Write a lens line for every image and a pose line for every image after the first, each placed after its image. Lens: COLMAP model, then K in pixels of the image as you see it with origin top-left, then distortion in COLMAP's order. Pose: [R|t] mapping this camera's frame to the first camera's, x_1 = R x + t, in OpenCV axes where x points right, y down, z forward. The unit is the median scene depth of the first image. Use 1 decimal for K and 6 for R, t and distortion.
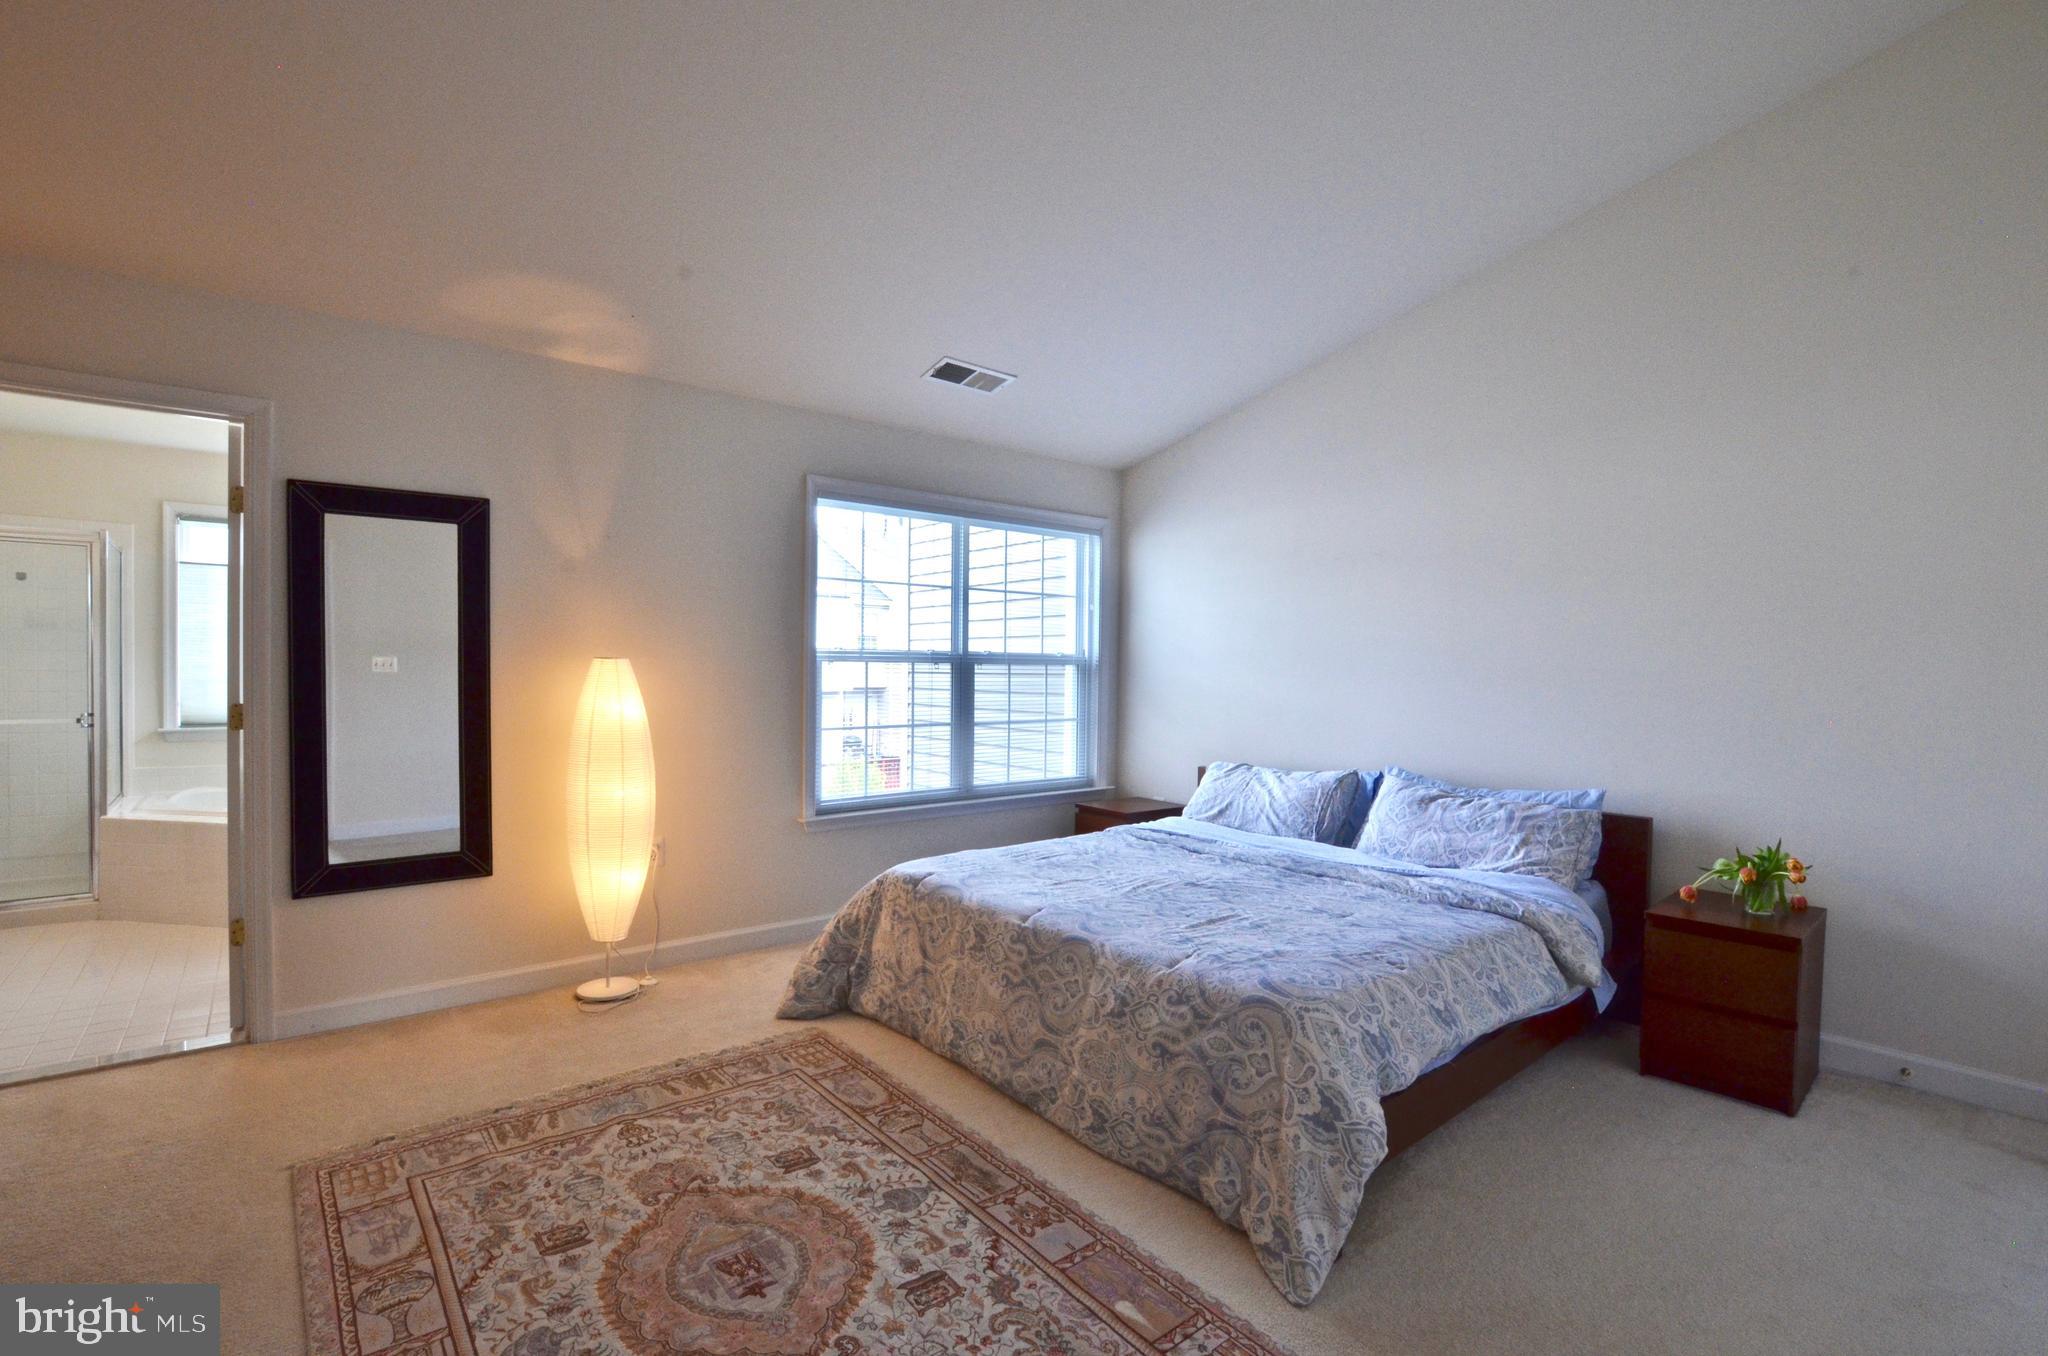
lens RADIAL K [[907.5, 0, 1029.7], [0, 907.5, 680.5], [0, 0, 1]] dist [-0.028817, 0.000938]
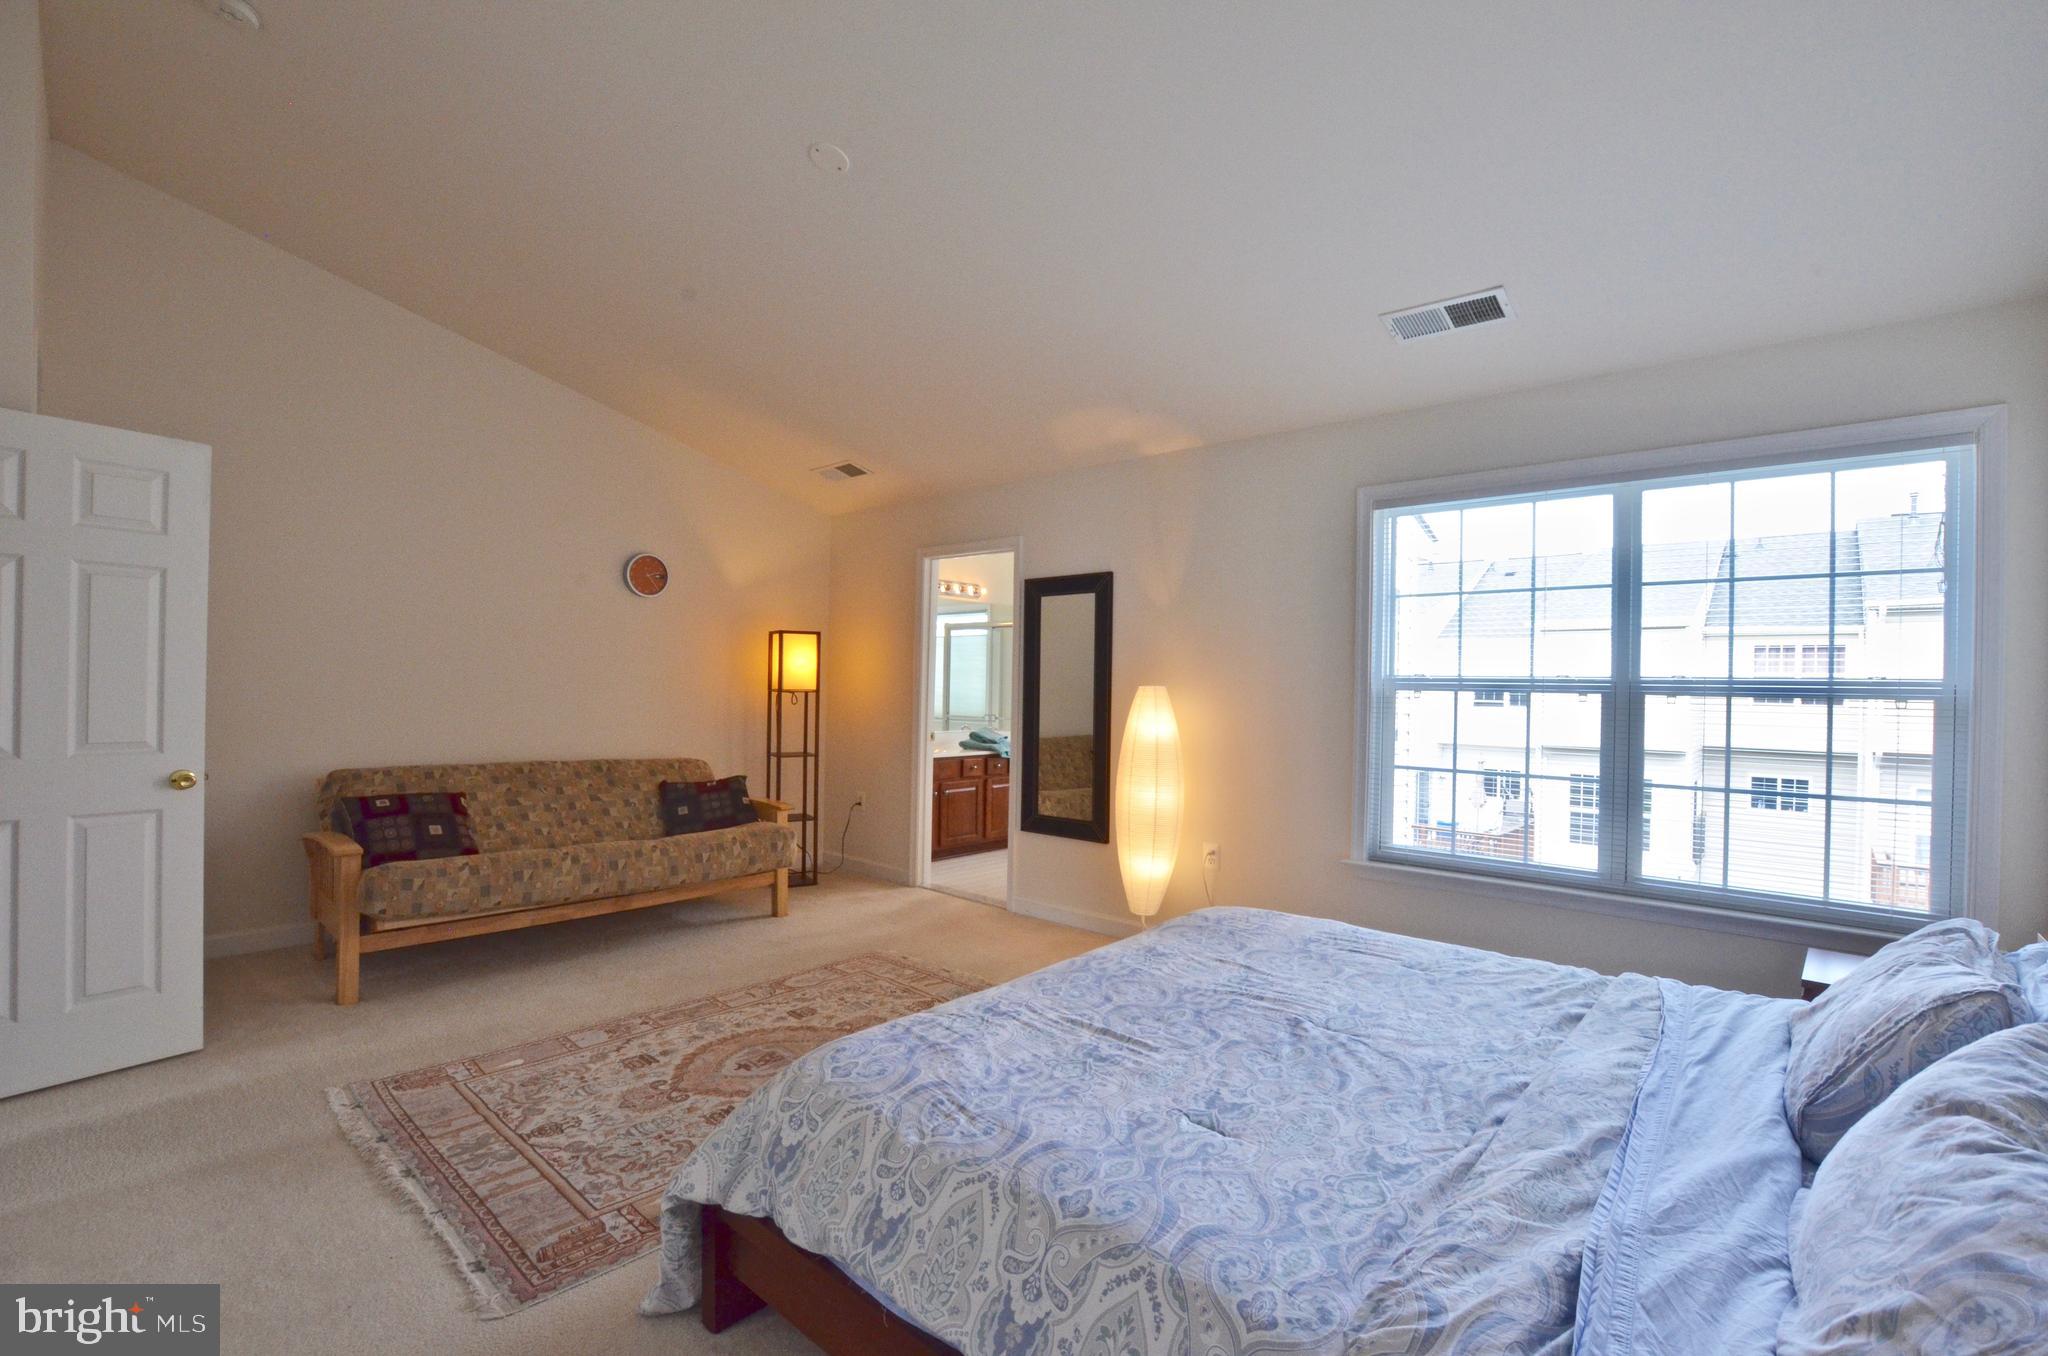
lens RADIAL K [[874.7, 0, 1024.0], [0, 874.7, 678.0], [0, 0, 1]] dist [-0.032358, 0.000123]
pose [[0.165560, -0.018496, -0.986026, 0.737245], [-0.033765, 0.999132, -0.024411, -0.000080], [0.985622, 0.037334, 0.164792, 0.671134]]
